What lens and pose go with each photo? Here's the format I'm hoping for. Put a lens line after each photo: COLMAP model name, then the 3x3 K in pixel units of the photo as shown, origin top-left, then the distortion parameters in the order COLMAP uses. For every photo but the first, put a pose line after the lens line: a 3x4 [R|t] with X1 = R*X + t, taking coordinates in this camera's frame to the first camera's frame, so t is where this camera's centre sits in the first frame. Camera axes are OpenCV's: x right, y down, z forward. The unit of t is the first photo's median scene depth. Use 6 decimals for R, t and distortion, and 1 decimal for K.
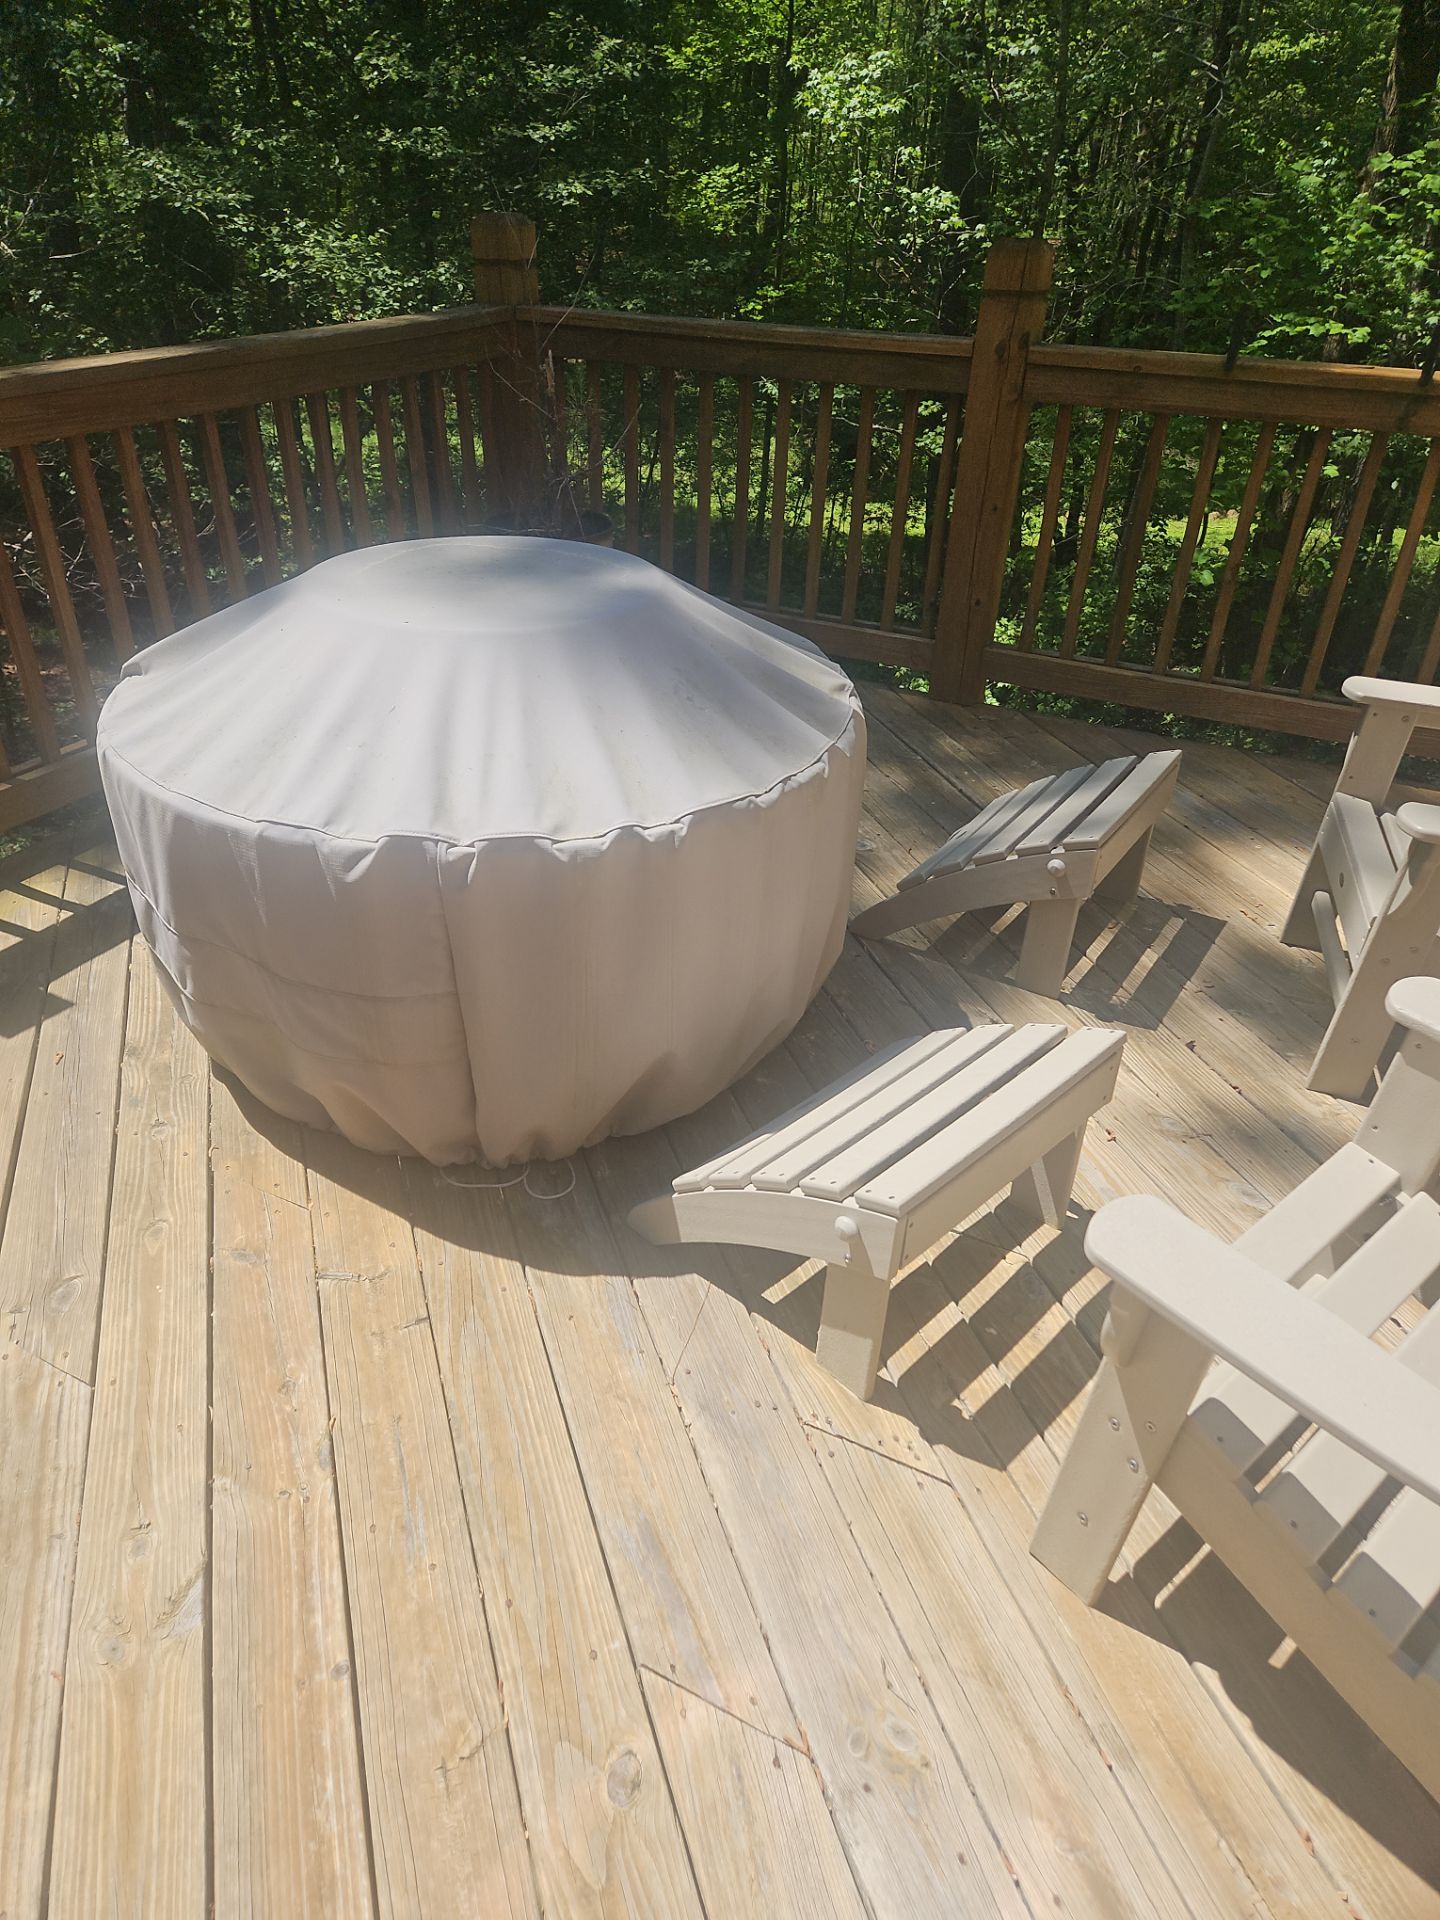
lens RADIAL K [[1256.1, 0, 720.0], [0, 1256.1, 960.0], [0, 0, 1]] dist [0.118003, -0.101703]
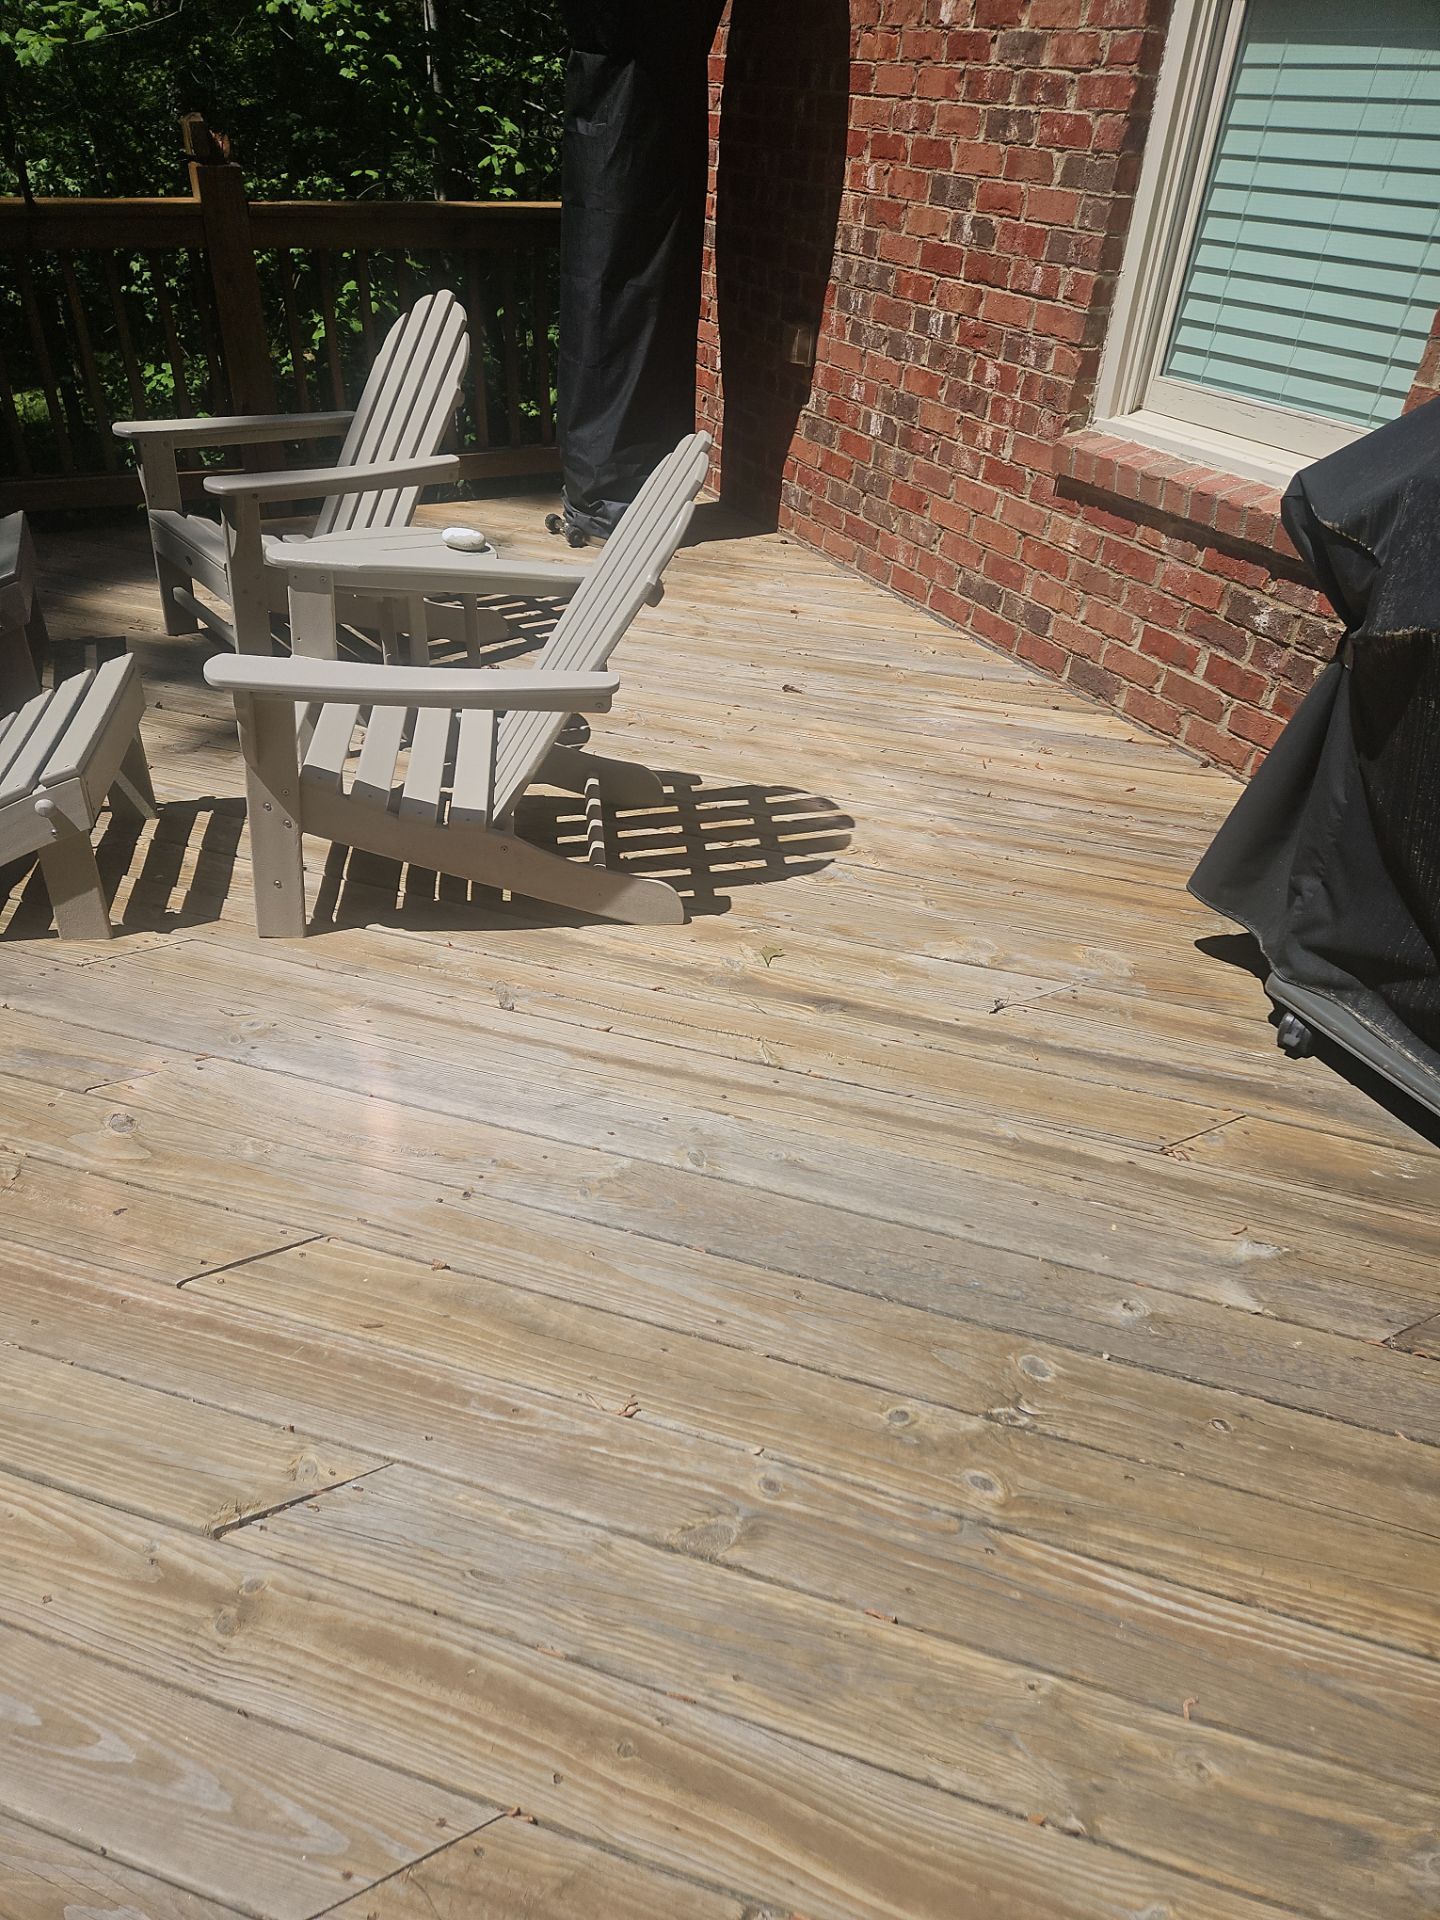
lens RADIAL K [[1273.7, 0, 720.0], [0, 1273.7, 960.0], [0, 0, 1]] dist [0.043303, -0.031295]
pose [[0.565866, -0.456838, 0.686363, -0.504024], [0.407574, 0.878629, 0.248788, 0.291903], [-0.716714, 0.138963, 0.683381, -0.470794]]
